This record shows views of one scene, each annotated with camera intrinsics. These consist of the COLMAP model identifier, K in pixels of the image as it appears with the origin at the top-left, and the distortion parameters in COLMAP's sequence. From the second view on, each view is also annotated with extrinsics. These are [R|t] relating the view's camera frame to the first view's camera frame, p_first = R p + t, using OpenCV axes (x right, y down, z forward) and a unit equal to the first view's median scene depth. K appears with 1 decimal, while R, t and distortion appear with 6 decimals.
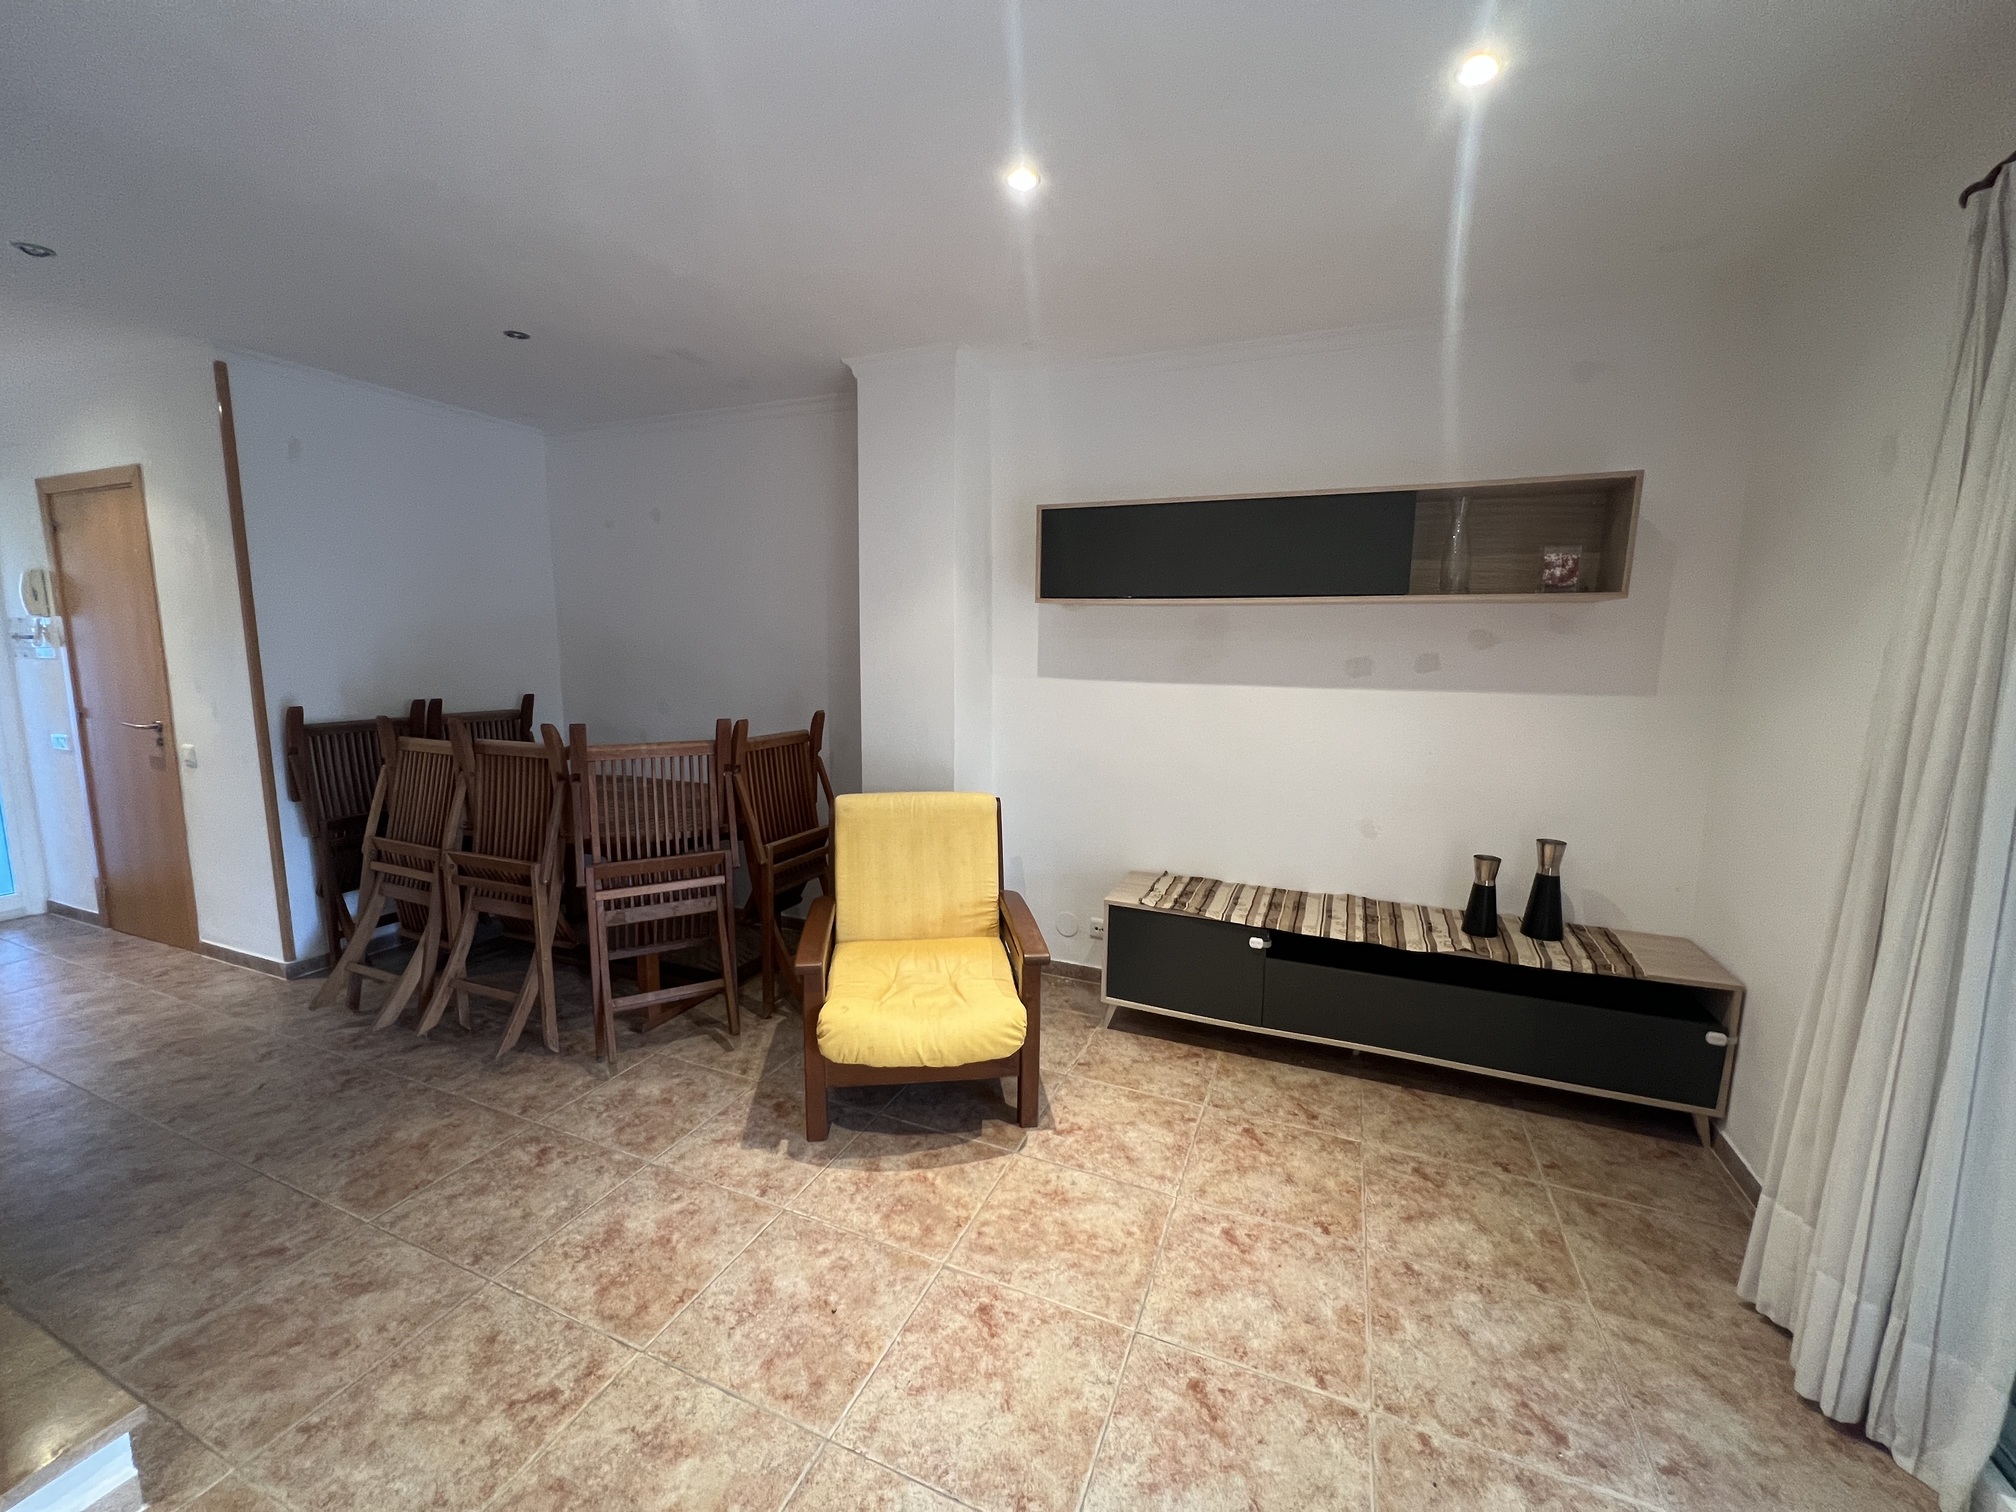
lens RADIAL K [[803.7, 0, 1002.7], [0, 803.7, 737.5], [0, 0, 1]] dist [0.000040, -0.000116]
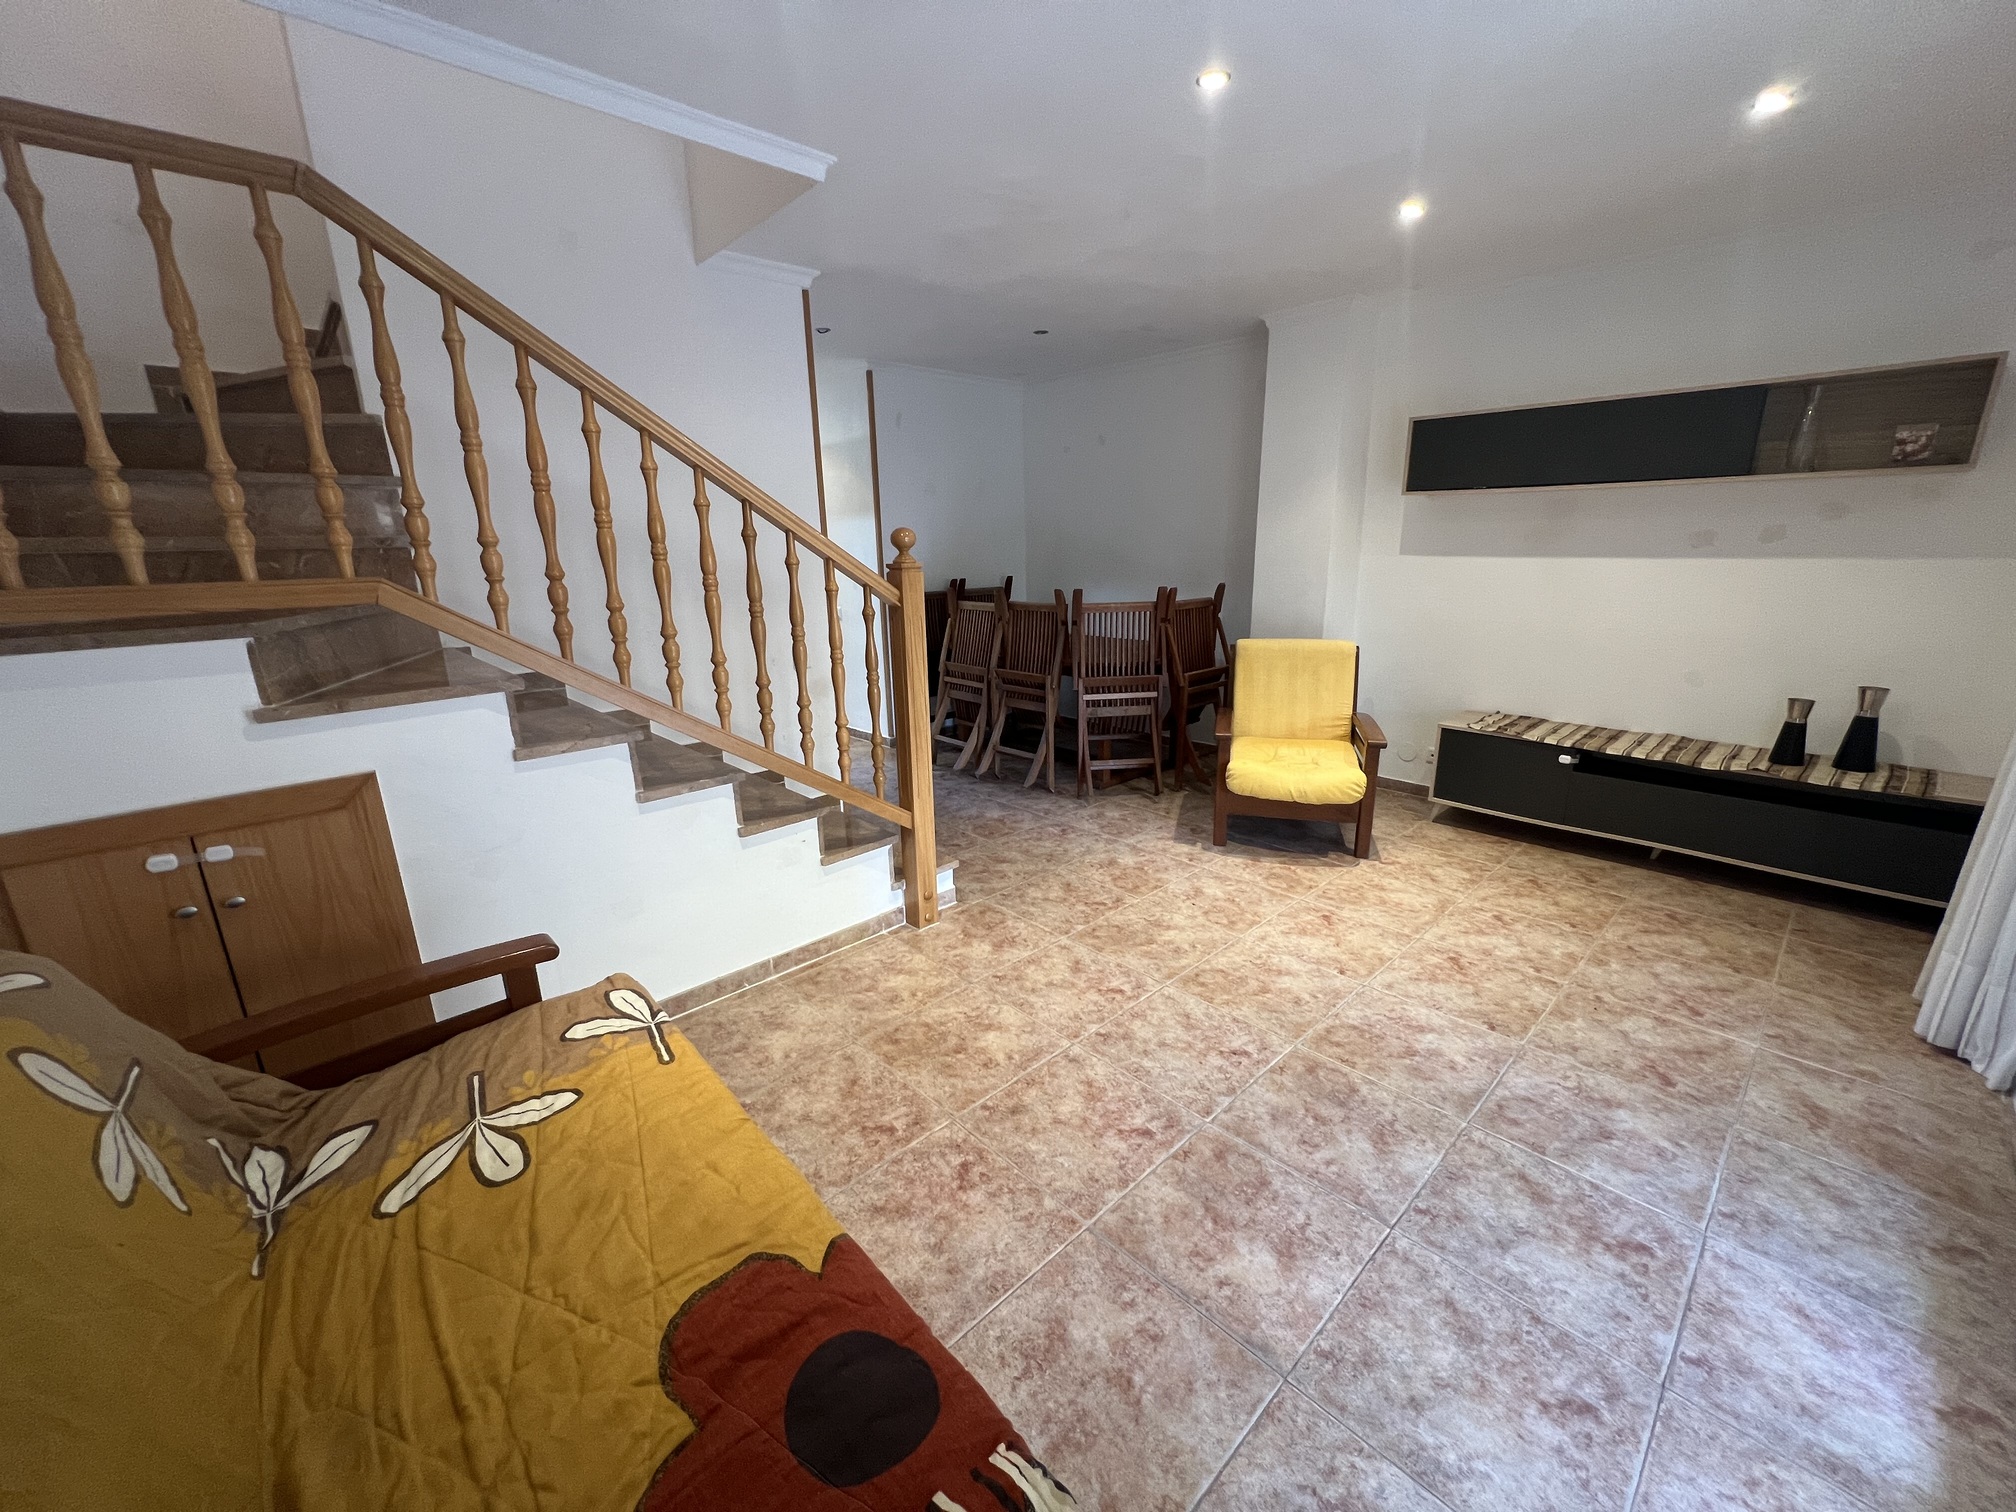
lens RADIAL K [[803.7, 0, 1000.5], [0, 803.7, 752.3], [0, 0, 1]] dist [0.000040, -0.000116]
pose [[0.912263, 0.078394, -0.402032, 0.004413], [-0.018430, 0.988376, 0.150908, 0.065242], [0.409190, -0.130258, 0.903104, -0.548109]]
